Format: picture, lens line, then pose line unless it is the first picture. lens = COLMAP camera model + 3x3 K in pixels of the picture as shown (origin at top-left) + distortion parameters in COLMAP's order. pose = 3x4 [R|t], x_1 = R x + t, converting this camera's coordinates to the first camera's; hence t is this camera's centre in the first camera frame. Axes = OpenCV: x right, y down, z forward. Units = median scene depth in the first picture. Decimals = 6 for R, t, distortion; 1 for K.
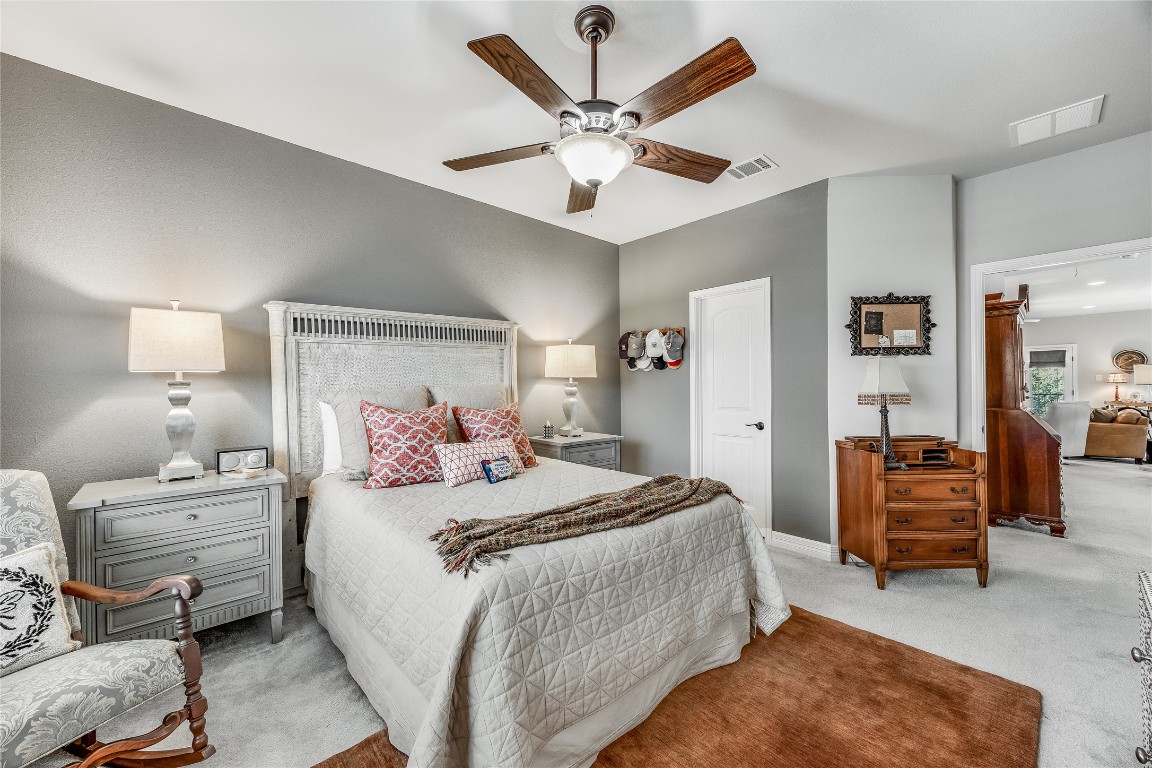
lens RADIAL K [[439.1, 0, 571.0], [0, 439.1, 384.4], [0, 0, 1]] dist [-0.000765, -0.000058]
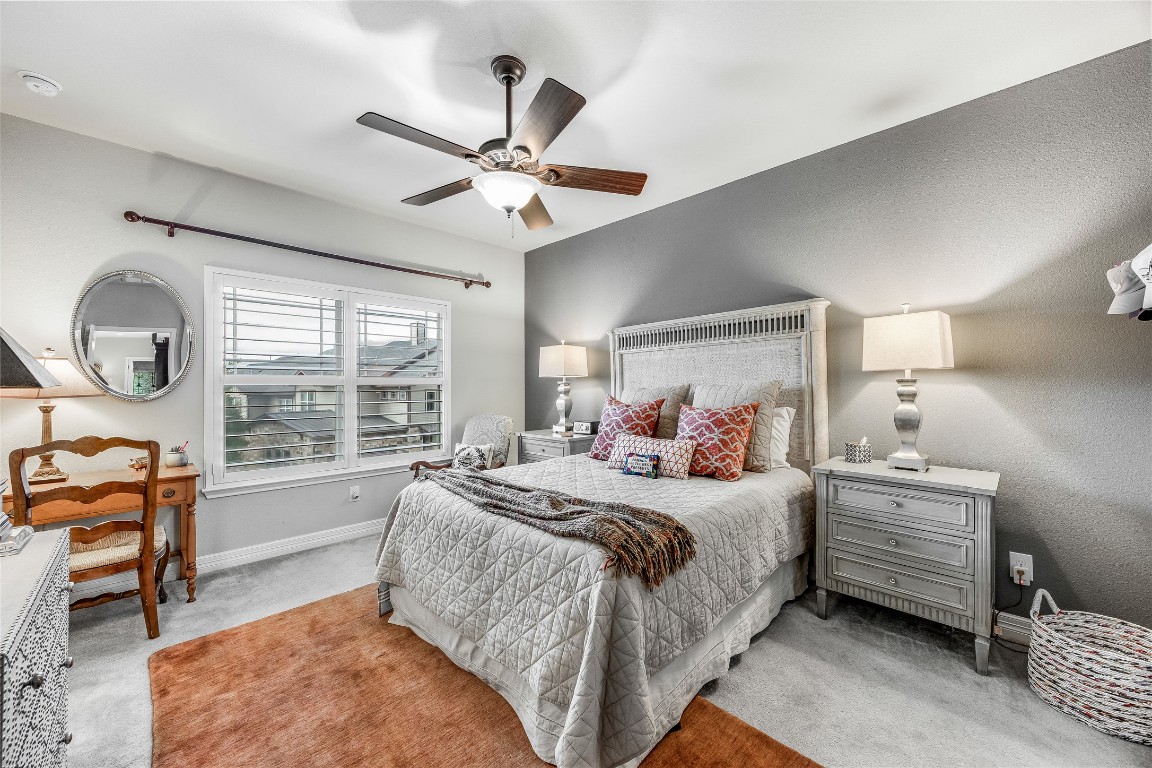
lens RADIAL K [[442.6, 0, 575.0], [0, 442.6, 384.5], [0, 0, 1]] dist [-0.011222, -0.000002]
pose [[0.051429, 0.003344, -0.998671, 0.610514], [0.005764, 0.999977, 0.003646, -0.000747], [0.998660, -0.005944, 0.051408, 0.557343]]
